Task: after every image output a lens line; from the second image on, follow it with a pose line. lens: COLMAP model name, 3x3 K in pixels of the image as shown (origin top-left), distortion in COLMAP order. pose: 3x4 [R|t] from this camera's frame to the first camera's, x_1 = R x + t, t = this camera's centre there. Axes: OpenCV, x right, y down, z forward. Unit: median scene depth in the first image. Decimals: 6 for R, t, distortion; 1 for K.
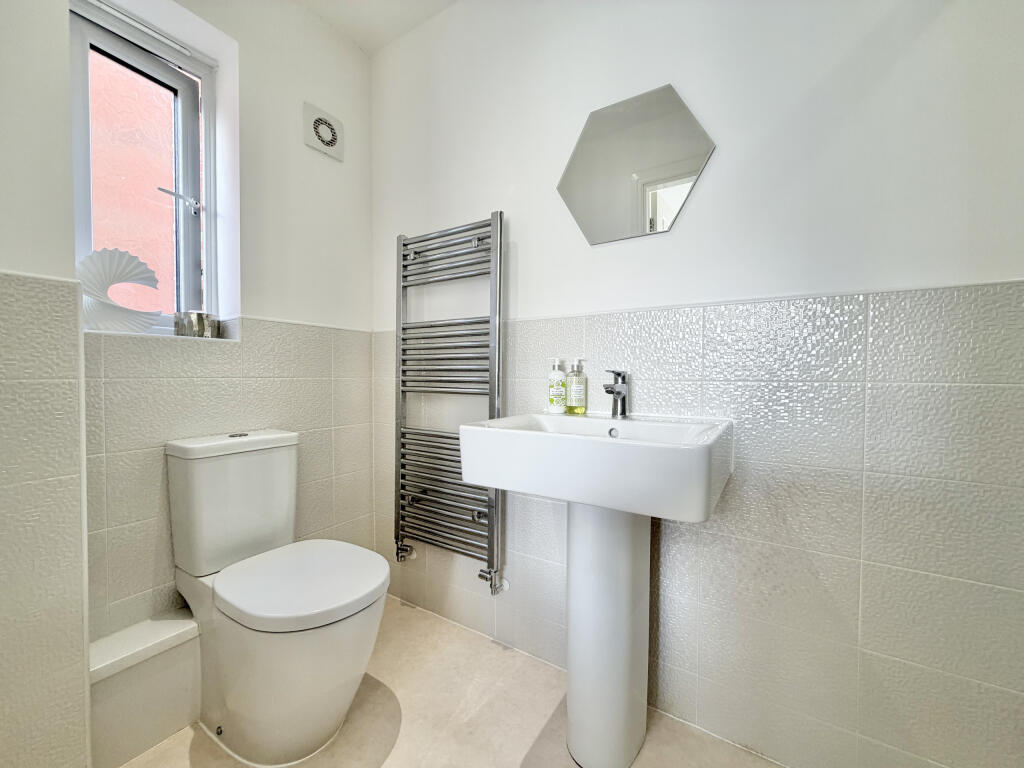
lens RADIAL K [[453.5, 0, 510.3], [0, 453.5, 375.9], [0, 0, 1]] dist [0.021626, 0.000029]
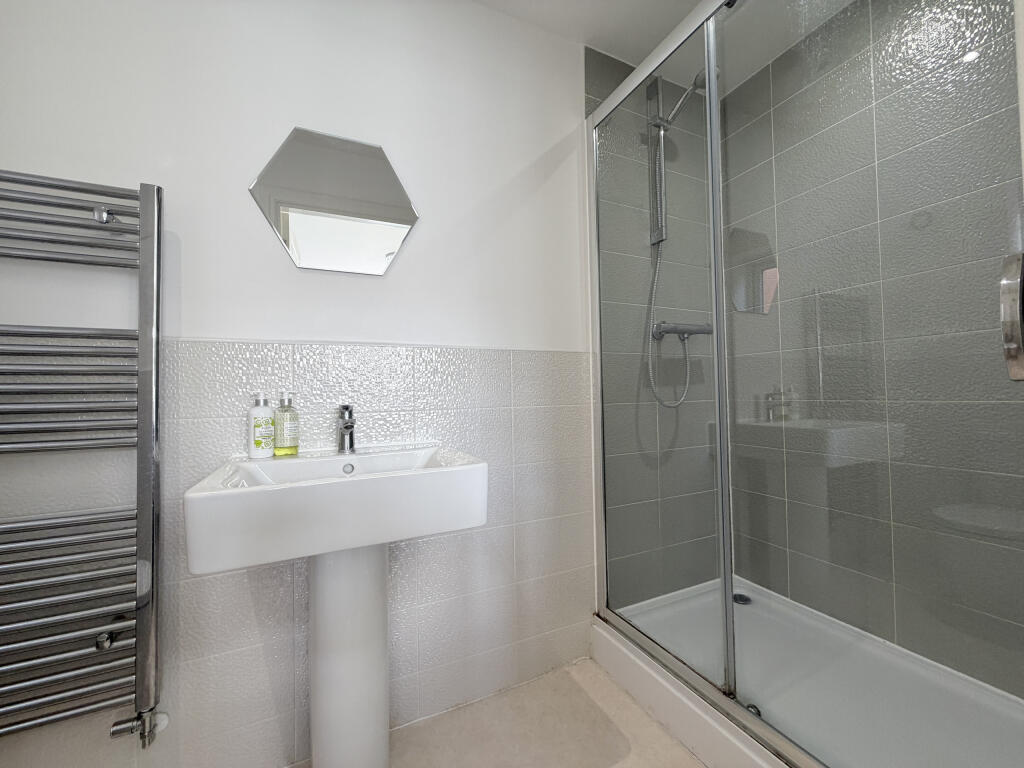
lens RADIAL K [[412.3, 0, 513.4], [0, 412.3, 384.7], [0, 0, 1]] dist [0.000604, 0.000126]
pose [[0.504660, 0.016005, 0.863170, -0.296138], [0.038182, 0.998436, -0.040837, -0.002503], [-0.862473, 0.053566, 0.503260, 0.207533]]
